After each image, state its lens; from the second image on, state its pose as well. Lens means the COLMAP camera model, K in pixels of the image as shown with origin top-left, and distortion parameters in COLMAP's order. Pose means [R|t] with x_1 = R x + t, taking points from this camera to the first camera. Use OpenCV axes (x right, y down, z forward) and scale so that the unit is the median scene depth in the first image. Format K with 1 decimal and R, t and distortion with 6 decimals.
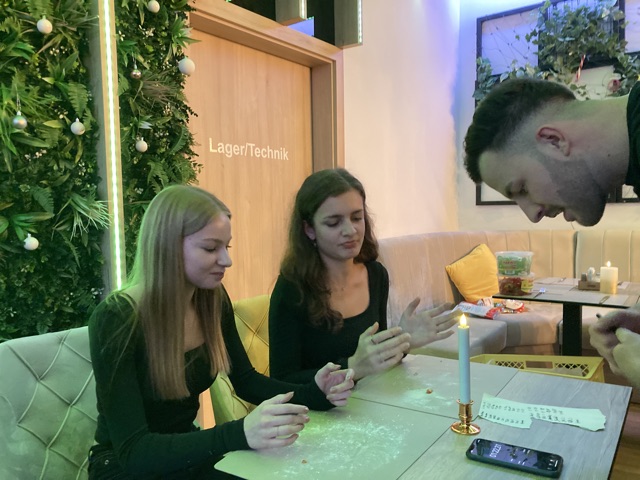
lens RADIAL K [[525.6, 0, 313.9], [0, 525.6, 245.7], [0, 0, 1]] dist [0.007187, 0.002251]
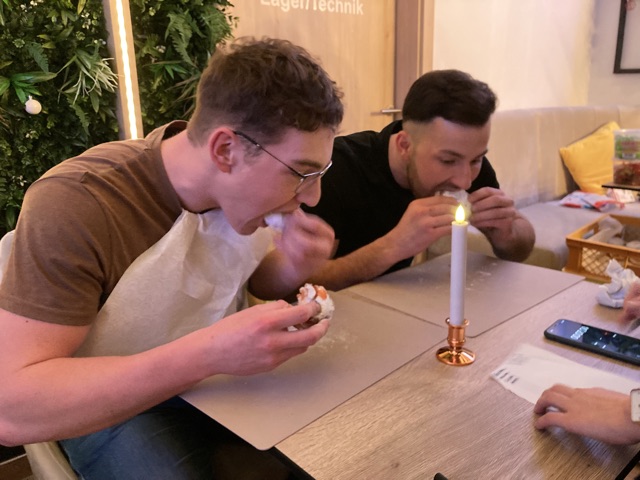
lens RADIAL K [[525.6, 0, 317.5], [0, 525.6, 243.2], [0, 0, 1]] dist [0.007187, 0.002251]
pose [[0.973767, 0.061548, -0.219064, 0.138494], [-0.012832, 0.976045, 0.217192, 0.018775], [0.227184, -0.208684, 0.951230, 0.156460]]
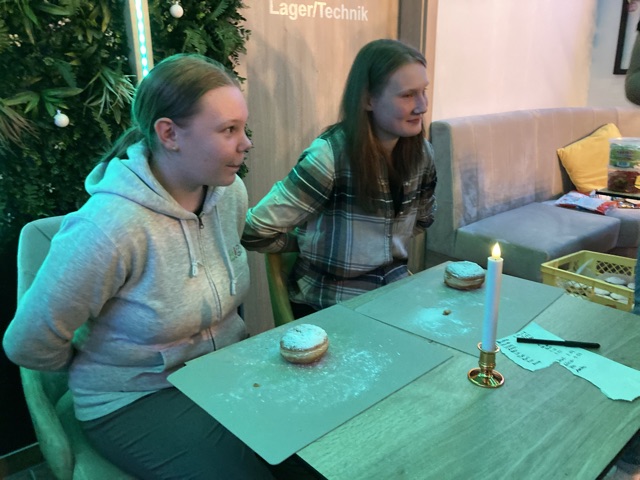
lens RADIAL K [[525.6, 0, 304.7], [0, 525.6, 239.0], [0, 0, 1]] dist [0.007187, 0.002251]
pose [[0.968899, 0.081851, -0.233529, 0.131519], [-0.024213, 0.970542, 0.239714, -0.030050], [0.246270, -0.226604, 0.942338, 0.109020]]
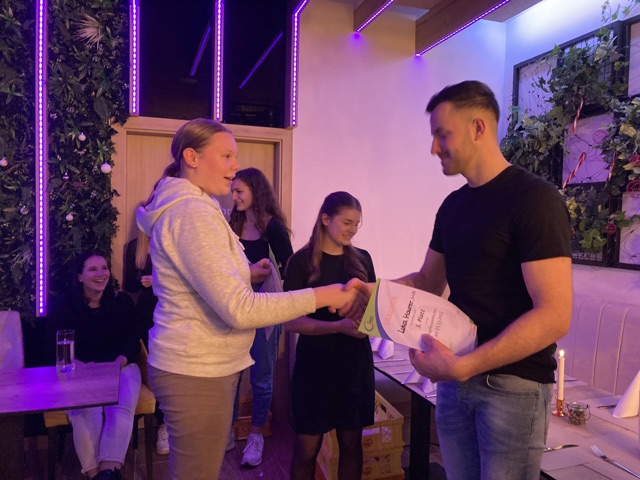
lens RADIAL K [[525.6, 0, 330.0], [0, 525.6, 246.8], [0, 0, 1]] dist [0.007187, 0.002251]
pose [[0.829621, 0.065213, -0.554506, 1.375187], [-0.078492, 0.996915, -0.000192, -0.160372], [0.552782, 0.043684, 0.832180, 0.021974]]
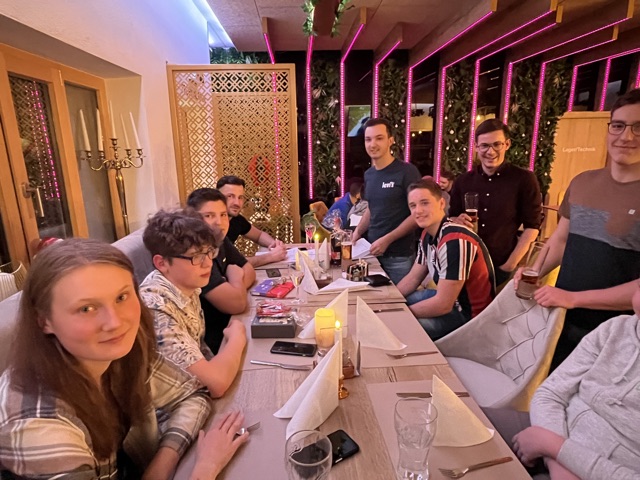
lens RADIAL K [[387.9, 0, 317.3], [0, 387.9, 242.2], [0, 0, 1]] dist [0.002003, -0.004450]
pose [[0.637097, 0.195490, -0.745581, 1.119520], [-0.048302, 0.975527, 0.214508, -0.077962], [0.769269, -0.100649, 0.630948, -2.739482]]
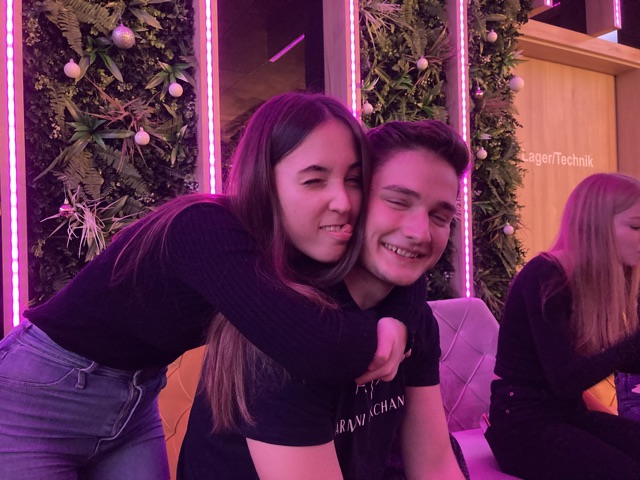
lens RADIAL K [[525.6, 0, 310.1], [0, 525.6, 238.9], [0, 0, 1]] dist [0.007187, 0.002251]
pose [[0.906362, -0.005122, -0.422470, -0.179708], [-0.026048, 0.997347, -0.067976, 0.088928], [0.421698, 0.072616, 0.903824, -0.208142]]
